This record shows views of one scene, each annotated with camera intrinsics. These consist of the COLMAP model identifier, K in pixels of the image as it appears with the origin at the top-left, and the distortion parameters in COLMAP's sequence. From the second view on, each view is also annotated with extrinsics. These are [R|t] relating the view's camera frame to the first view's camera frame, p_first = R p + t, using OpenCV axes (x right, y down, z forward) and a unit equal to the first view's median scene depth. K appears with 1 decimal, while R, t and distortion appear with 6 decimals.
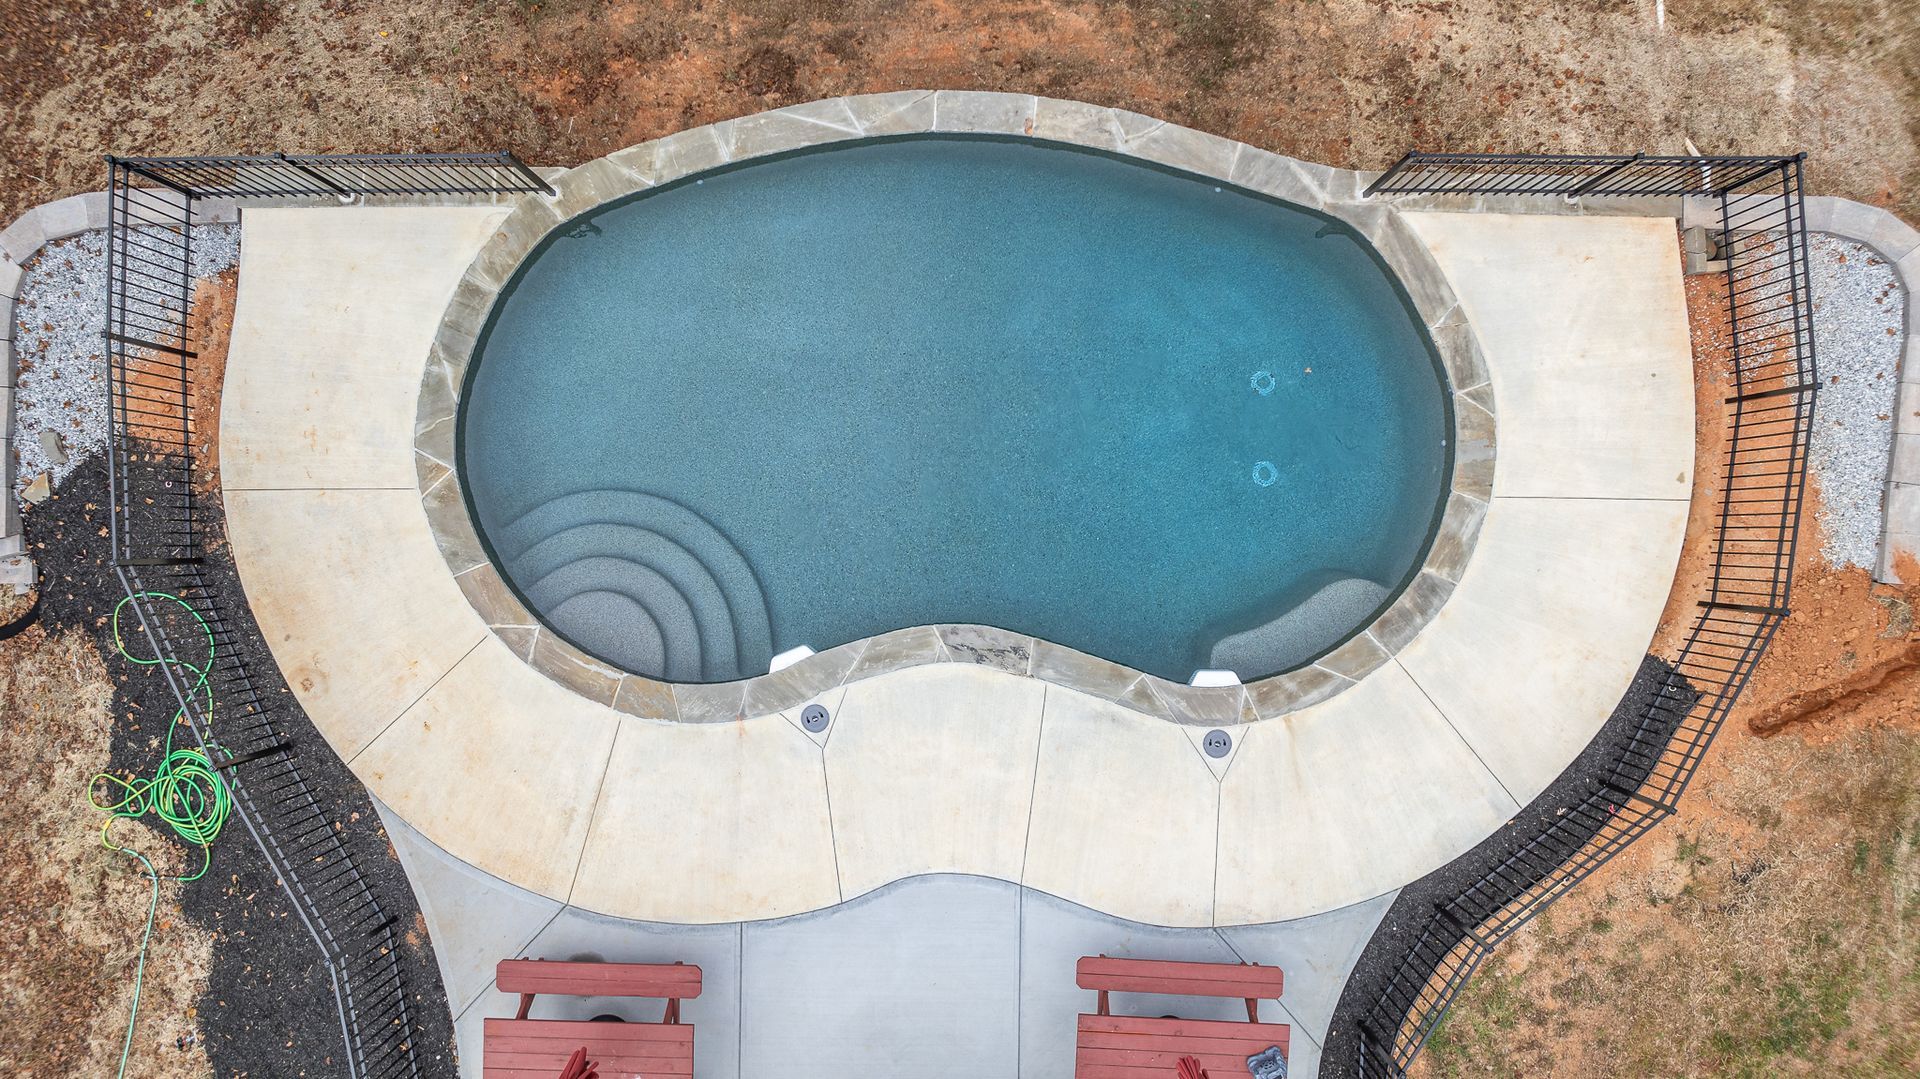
lens RADIAL K [[1348.5, 0, 967.1], [0, 1348.5, 535.7], [0, 0, 1]] dist [-0.026940, 0.013666]
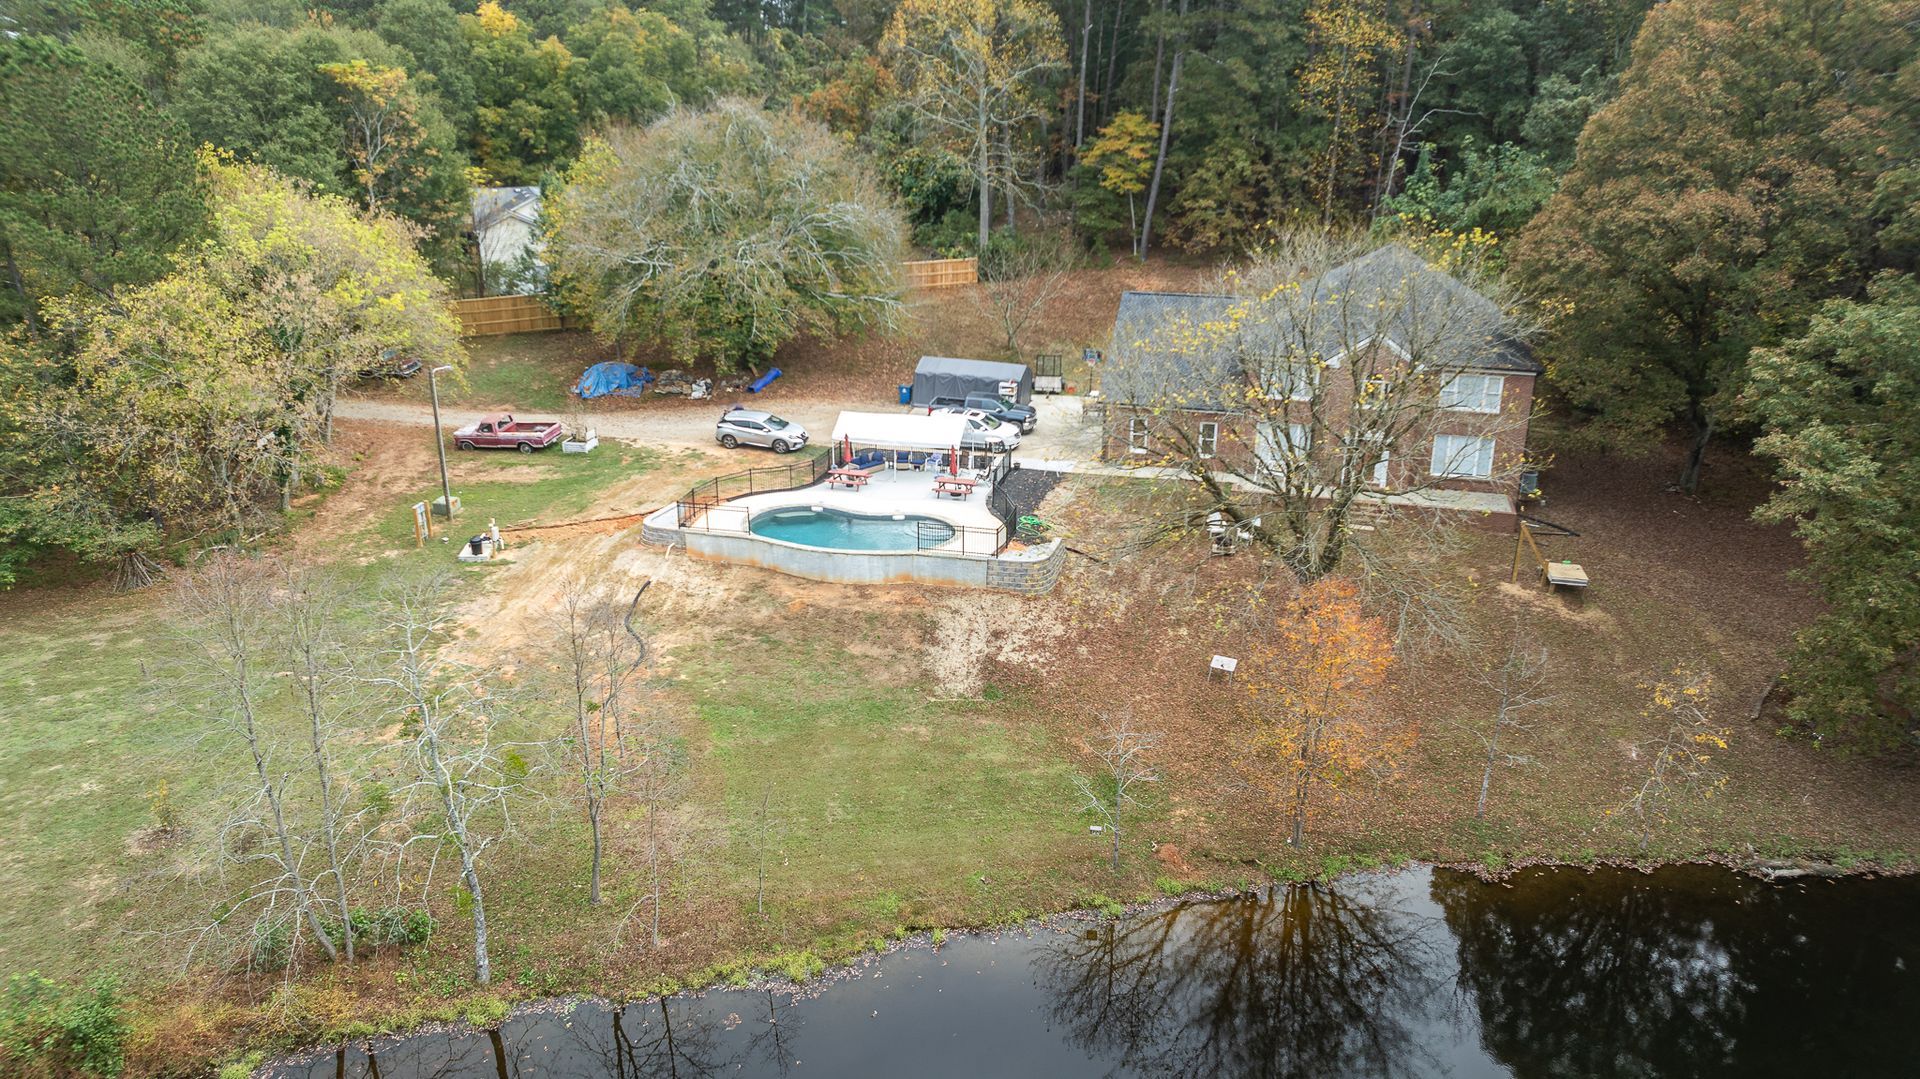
lens RADIAL K [[1348.5, 0, 962.1], [0, 1348.5, 540.1], [0, 0, 1]] dist [-0.026940, 0.013666]
pose [[-0.967442, -0.086745, 0.237765, -1.513284], [0.253090, -0.325885, 0.910903, -4.294702], [-0.001532, 0.941422, 0.337229, -0.548185]]
